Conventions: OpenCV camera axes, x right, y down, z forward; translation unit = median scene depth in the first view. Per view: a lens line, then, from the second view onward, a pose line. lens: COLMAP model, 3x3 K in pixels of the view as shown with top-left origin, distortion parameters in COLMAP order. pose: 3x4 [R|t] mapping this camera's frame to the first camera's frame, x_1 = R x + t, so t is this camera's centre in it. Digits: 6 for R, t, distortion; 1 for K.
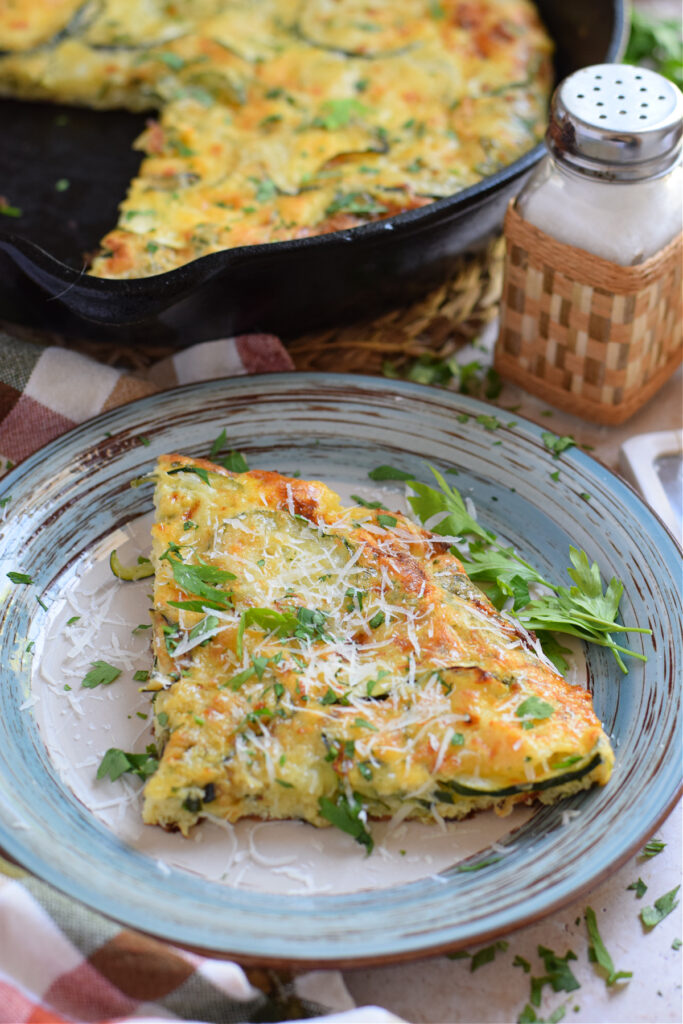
lens RADIAL K [[2464.4, 0, 341.5], [0, 2464.4, 512.0], [0, 0, 1]] dist [-0.167692, 1.161327]
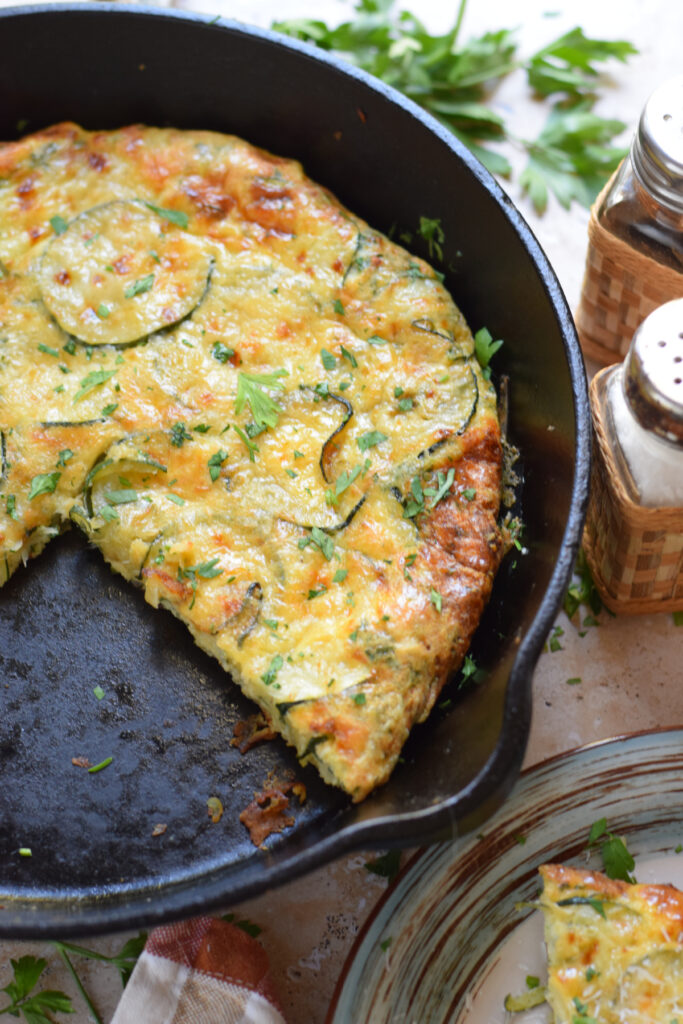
lens RADIAL K [[2464.4, 0, 341.5], [0, 2464.4, 512.0], [0, 0, 1]] dist [-0.167692, 1.161327]
pose [[0.998445, -0.054364, 0.012316, -0.165571], [0.047449, 0.944856, 0.324031, -0.488825], [-0.029252, -0.322943, 0.945966, 0.183880]]
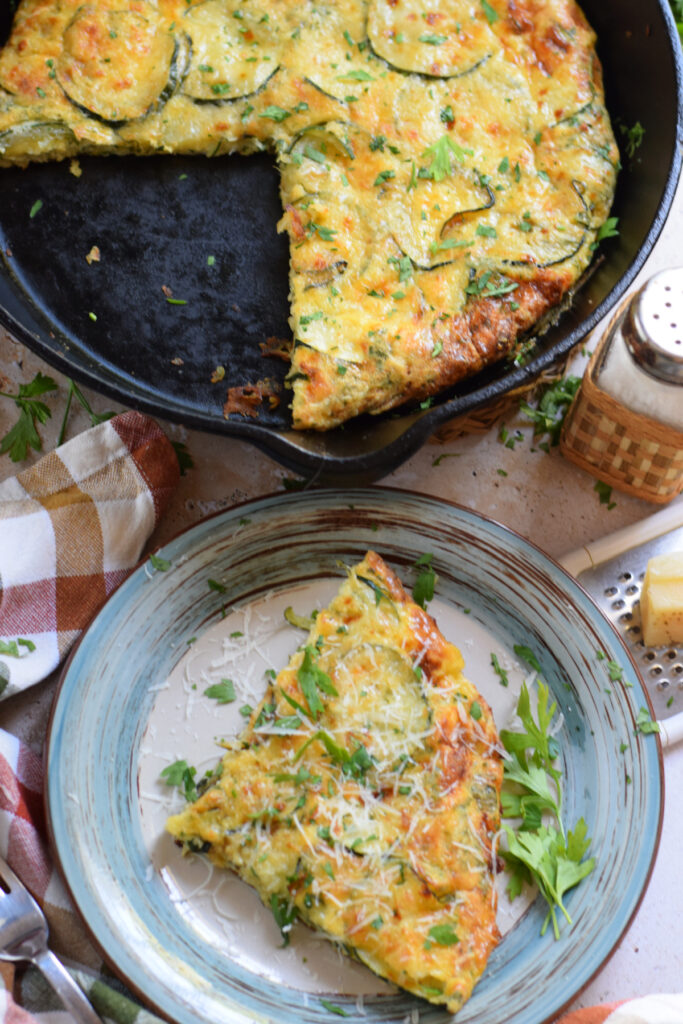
lens RADIAL K [[2464.4, 0, 341.5], [0, 2464.4, 512.0], [0, 0, 1]] dist [-0.167692, 1.161327]
pose [[0.801834, 0.567584, -0.186843, 0.147297], [-0.445501, 0.776221, 0.446106, -0.635624], [0.398234, -0.274464, 0.875259, -0.100268]]
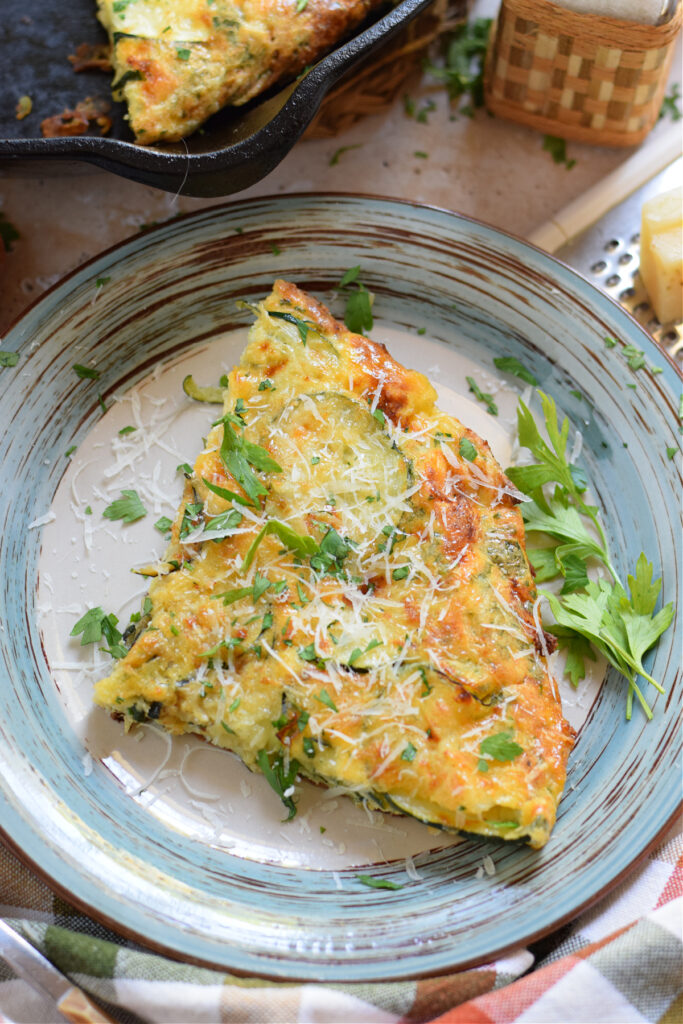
lens RADIAL K [[2464.4, 0, 341.5], [0, 2464.4, 512.0], [0, 0, 1]] dist [-0.167692, 1.161327]
pose [[0.920830, 0.365829, -0.135059, 0.113979], [-0.277787, 0.858419, 0.431221, -0.382038], [0.273690, -0.359564, 0.892080, 0.160715]]
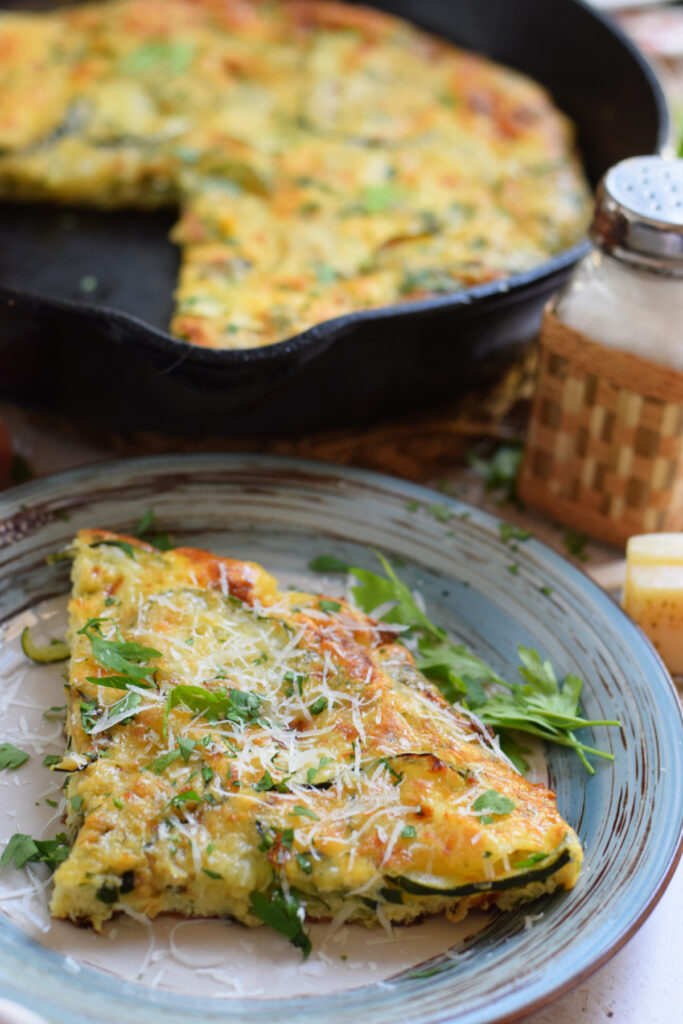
lens RADIAL K [[2464.4, 0, 341.5], [0, 2464.4, 512.0], [0, 0, 1]] dist [-0.167692, 1.161327]
pose [[0.998157, 0.036594, 0.048420, -0.023397], [-0.030683, 0.992583, -0.117634, 0.079965], [-0.052365, 0.115932, 0.991876, 0.101941]]
